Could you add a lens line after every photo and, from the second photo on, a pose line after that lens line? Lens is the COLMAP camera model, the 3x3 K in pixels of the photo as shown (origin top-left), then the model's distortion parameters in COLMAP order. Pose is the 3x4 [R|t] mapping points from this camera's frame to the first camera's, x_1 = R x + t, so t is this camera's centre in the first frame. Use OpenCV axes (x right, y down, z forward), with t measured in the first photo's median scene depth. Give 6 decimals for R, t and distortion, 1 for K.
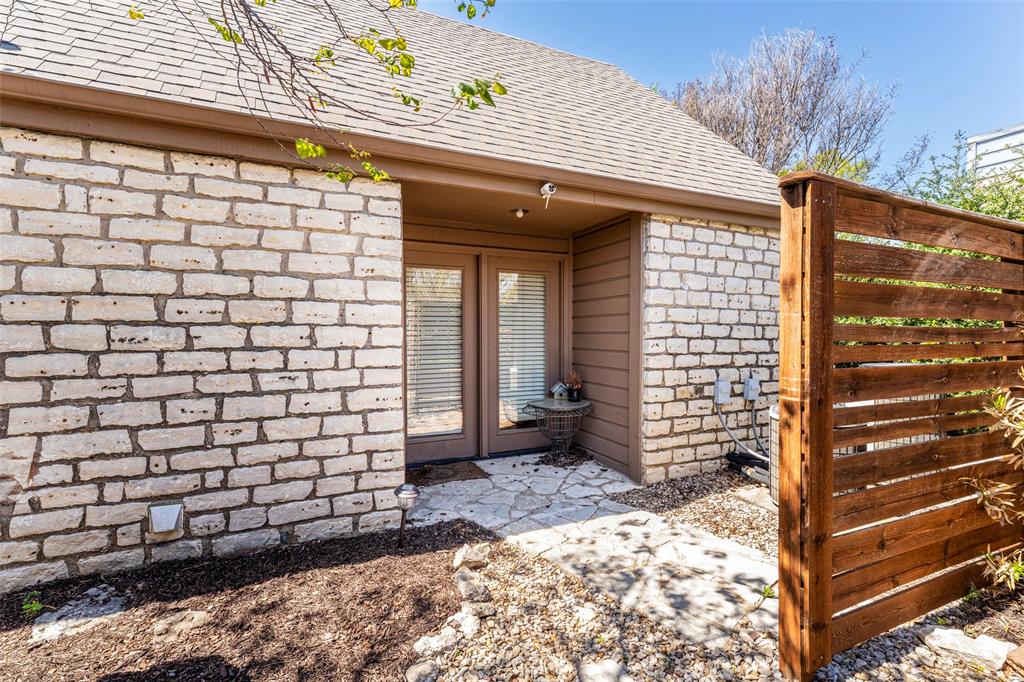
lens RADIAL K [[465.9, 0, 515.8], [0, 465.9, 342.3], [0, 0, 1]] dist [-0.001641, 0.000182]
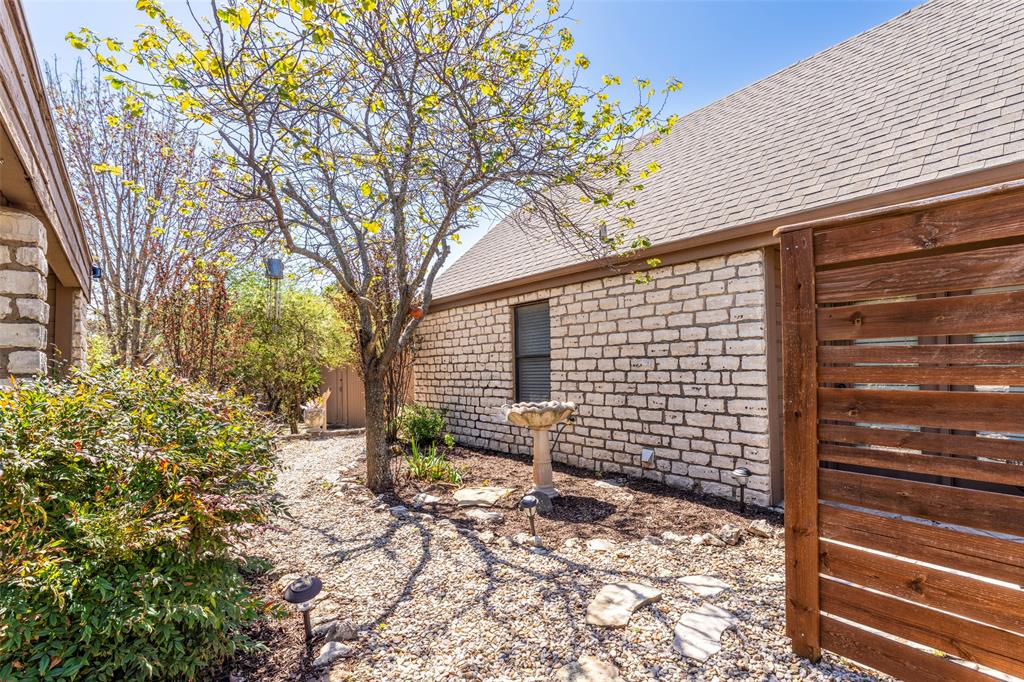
lens RADIAL K [[465.9, 0, 517.2], [0, 465.9, 338.6], [0, 0, 1]] dist [-0.001641, 0.000182]
pose [[0.223798, -0.057227, -0.972954, 0.992889], [-0.003685, 0.998218, -0.059561, 0.001046], [0.974629, 0.016915, 0.223188, 0.012782]]
